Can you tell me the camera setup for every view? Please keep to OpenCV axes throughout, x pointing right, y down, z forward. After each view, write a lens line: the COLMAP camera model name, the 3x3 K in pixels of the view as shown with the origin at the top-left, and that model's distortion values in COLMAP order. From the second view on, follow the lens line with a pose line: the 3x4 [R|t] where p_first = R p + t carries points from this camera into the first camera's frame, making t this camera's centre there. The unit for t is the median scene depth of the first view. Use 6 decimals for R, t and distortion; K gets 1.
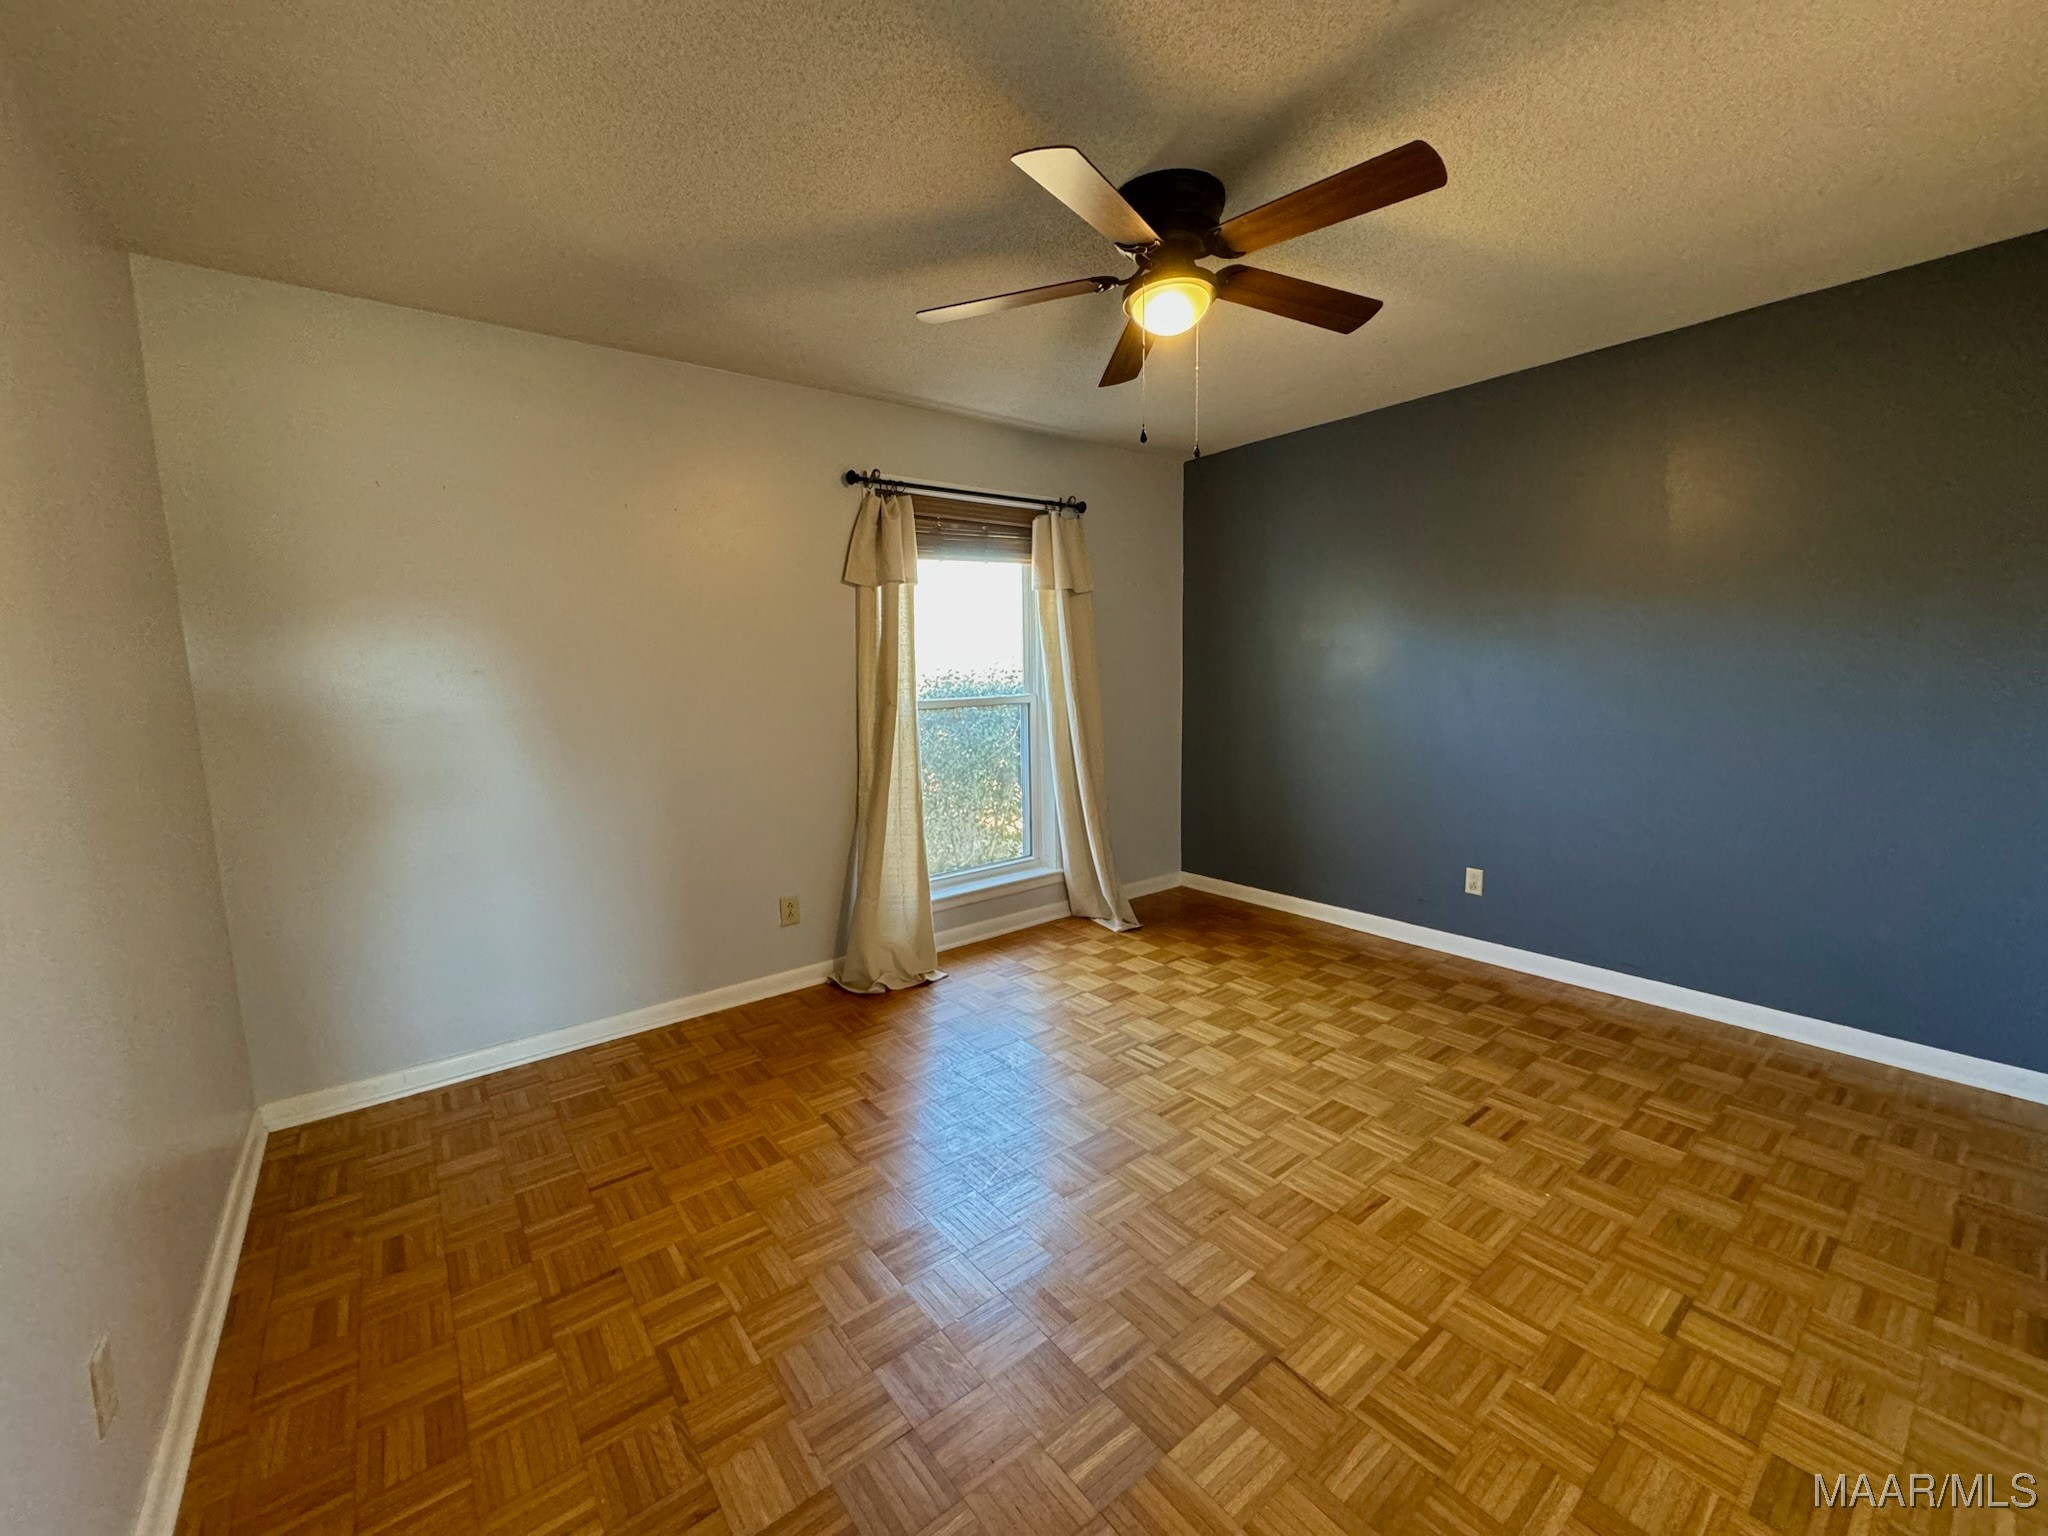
lens RADIAL K [[816.8, 0, 1021.1], [0, 816.8, 774.4], [0, 0, 1]] dist [-0.002785, 0.000198]
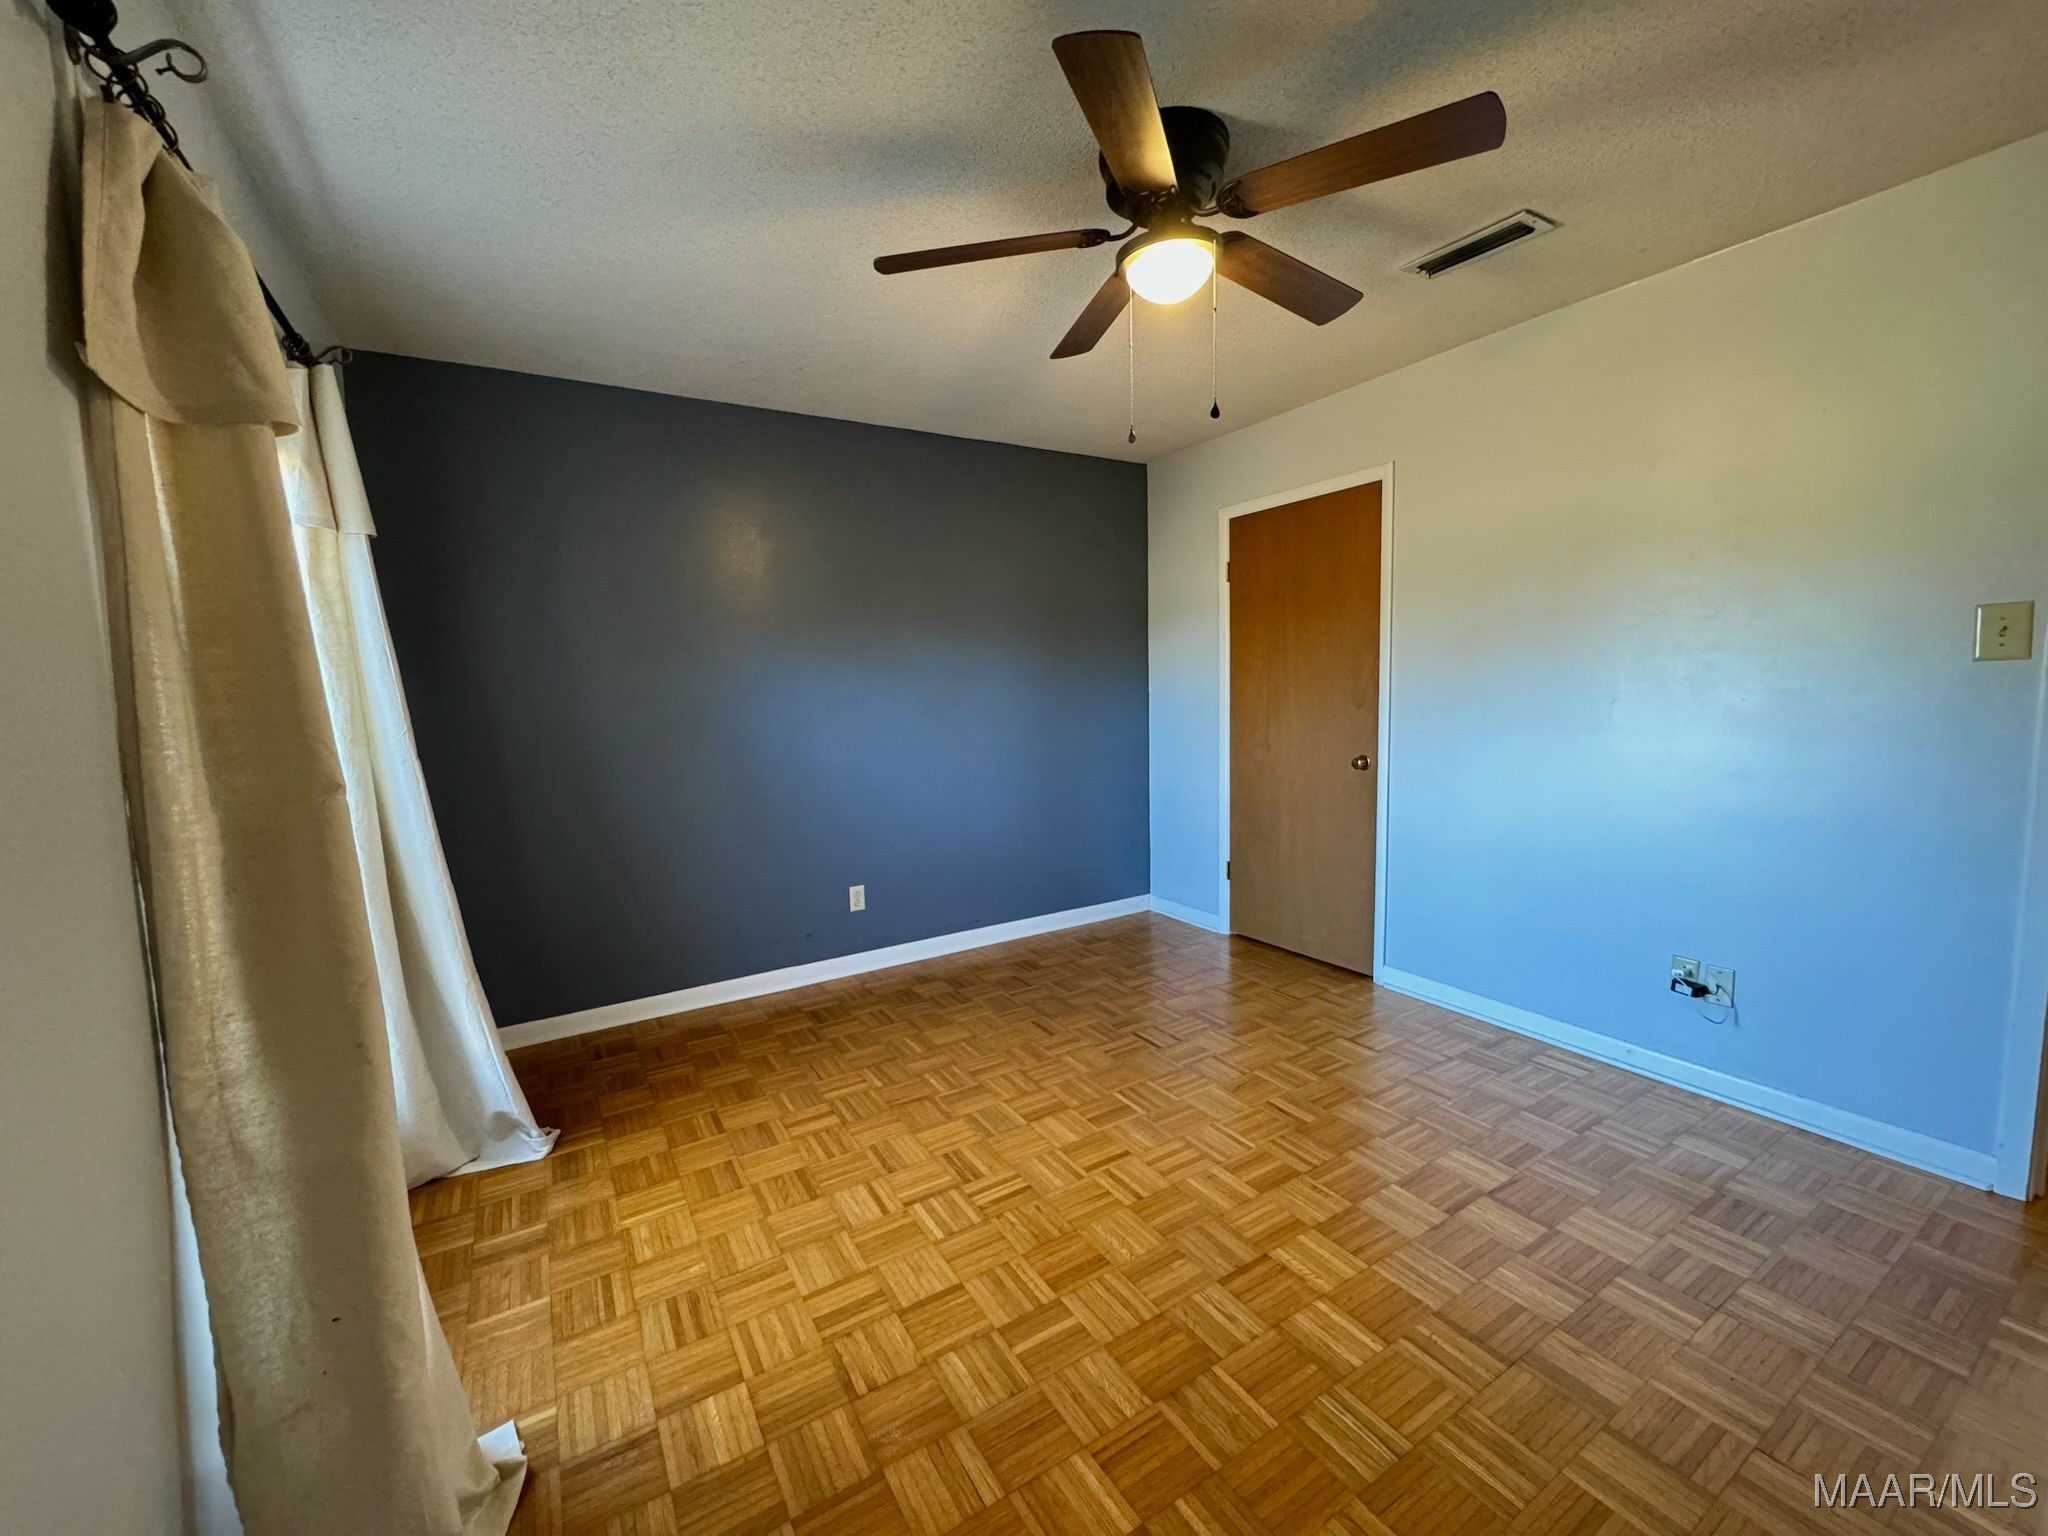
lens RADIAL K [[816.8, 0, 1021.5], [0, 816.8, 768.7], [0, 0, 1]] dist [-0.002785, 0.000198]
pose [[0.123021, -0.086361, 0.988639, -0.444275], [0.160104, 0.984884, 0.066111, -0.068325], [-0.979404, 0.150152, 0.134988, 0.646973]]
